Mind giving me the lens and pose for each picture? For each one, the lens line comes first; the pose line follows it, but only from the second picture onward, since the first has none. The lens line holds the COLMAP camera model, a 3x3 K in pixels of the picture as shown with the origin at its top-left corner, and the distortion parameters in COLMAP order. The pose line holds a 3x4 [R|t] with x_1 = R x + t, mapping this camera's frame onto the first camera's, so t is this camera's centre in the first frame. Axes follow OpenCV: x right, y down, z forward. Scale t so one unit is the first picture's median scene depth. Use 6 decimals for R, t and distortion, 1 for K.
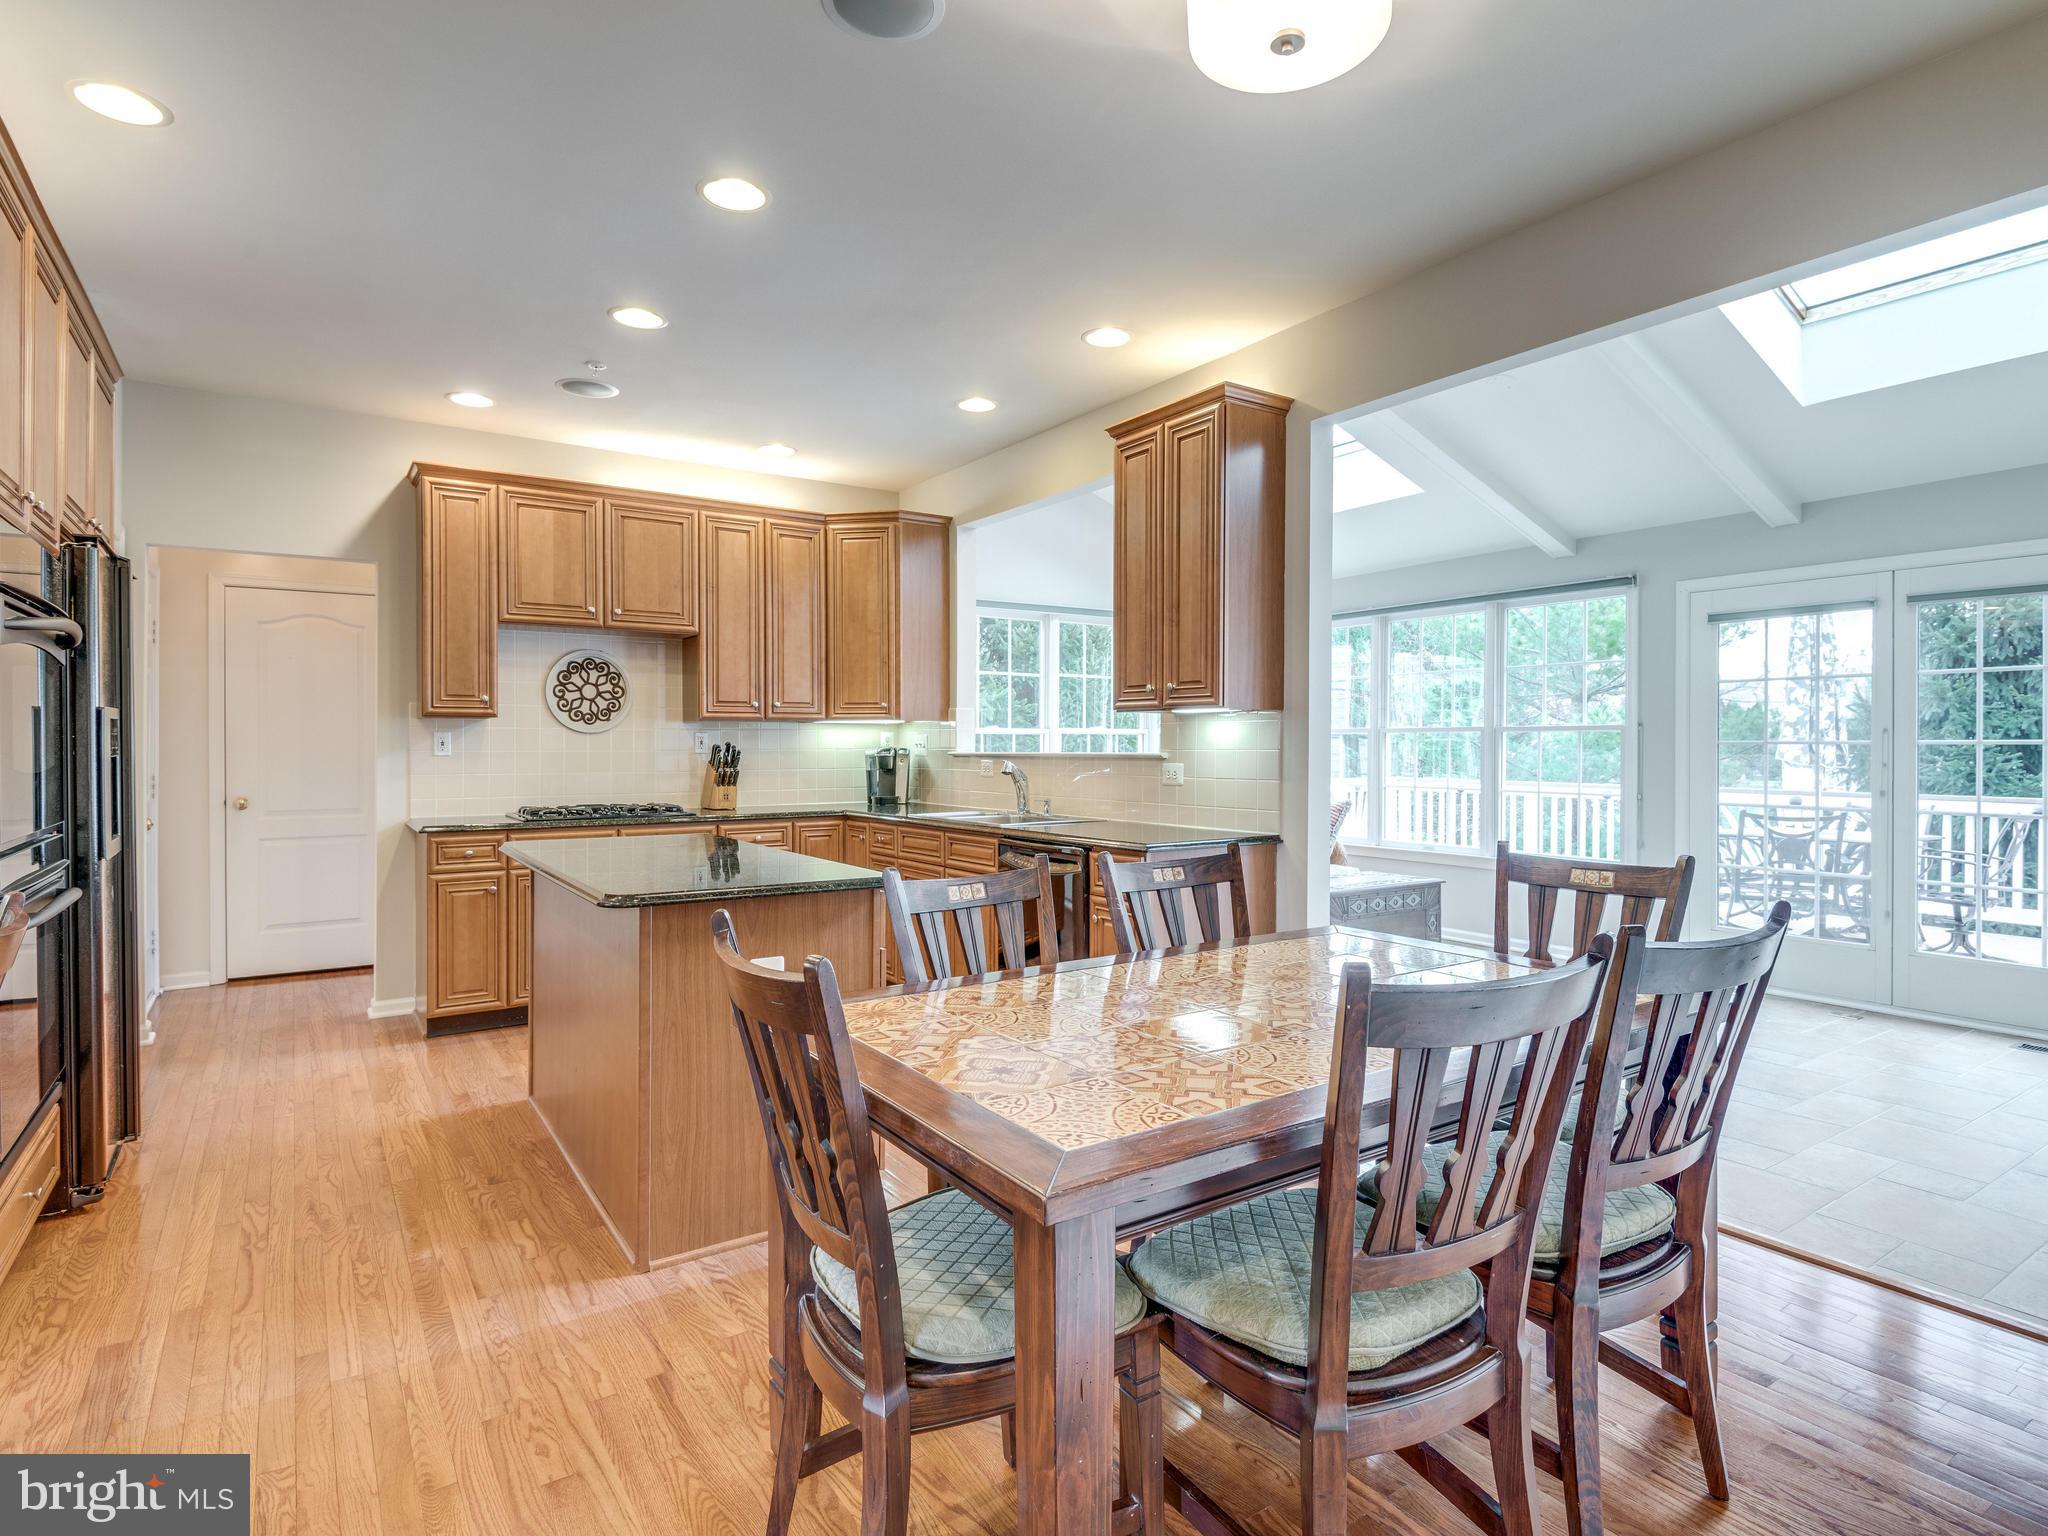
lens RADIAL K [[1085.3, 0, 1029.7], [0, 1085.3, 756.2], [0, 0, 1]] dist [0.002168, -0.000518]
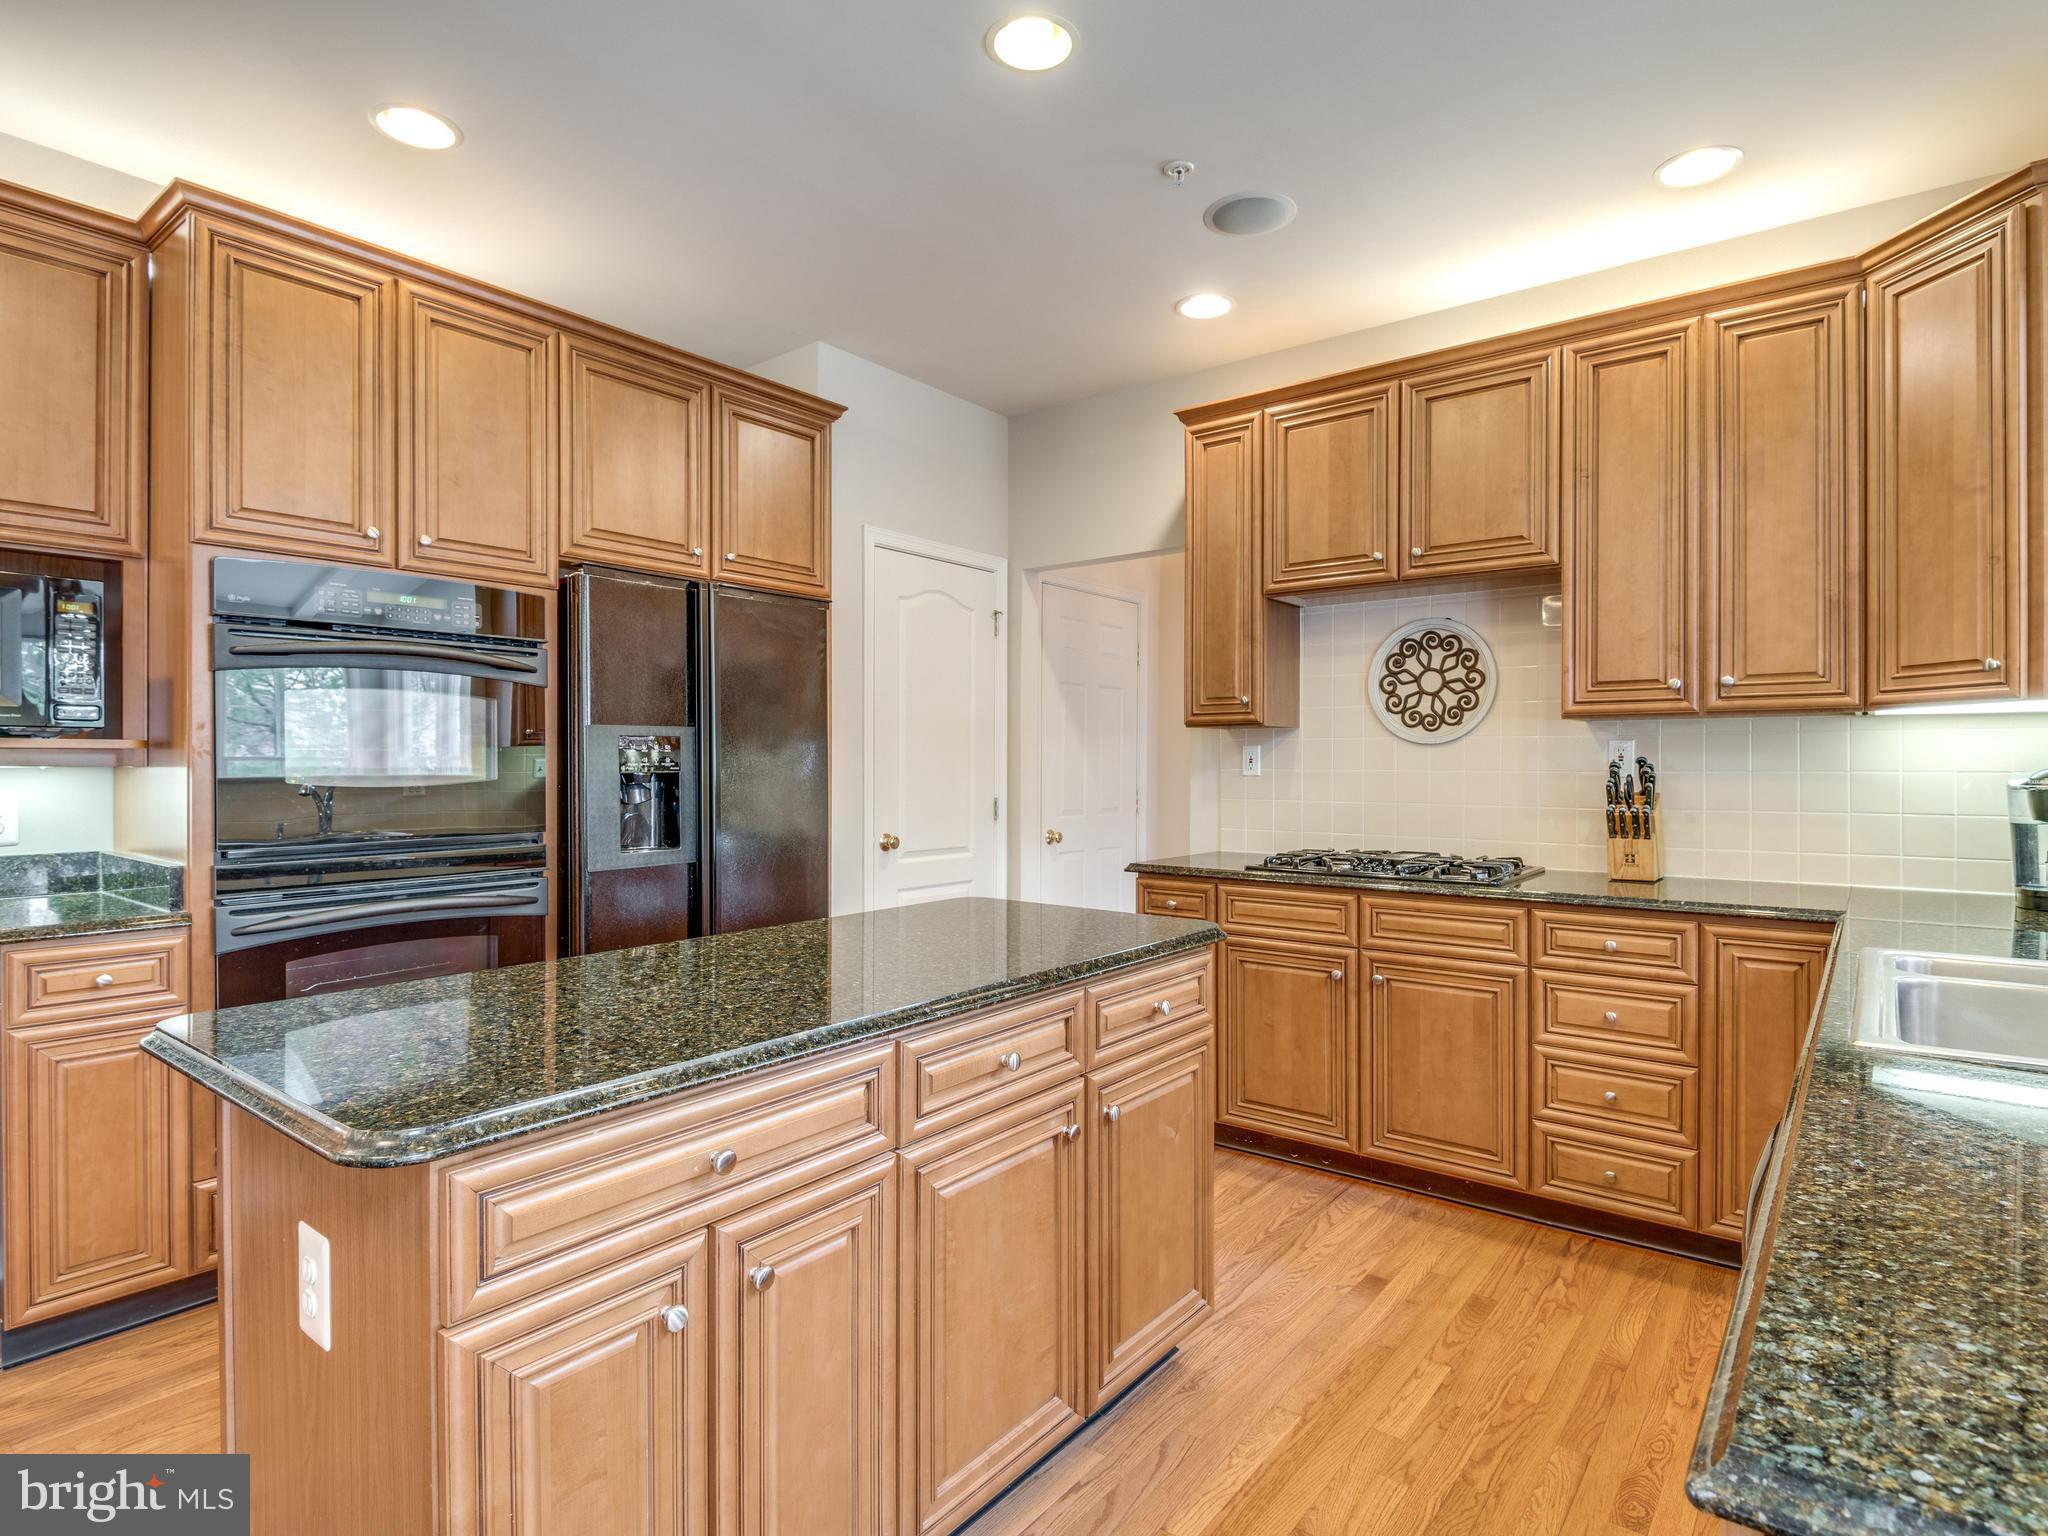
lens RADIAL K [[1085.3, 0, 1029.7], [0, 1085.3, 756.2], [0, 0, 1]] dist [0.002168, -0.000518]
pose [[0.309544, -0.006490, -0.950863, 0.149397], [-0.009092, 0.999911, -0.009785, -0.005651], [0.950842, 0.011674, 0.309457, 0.574885]]
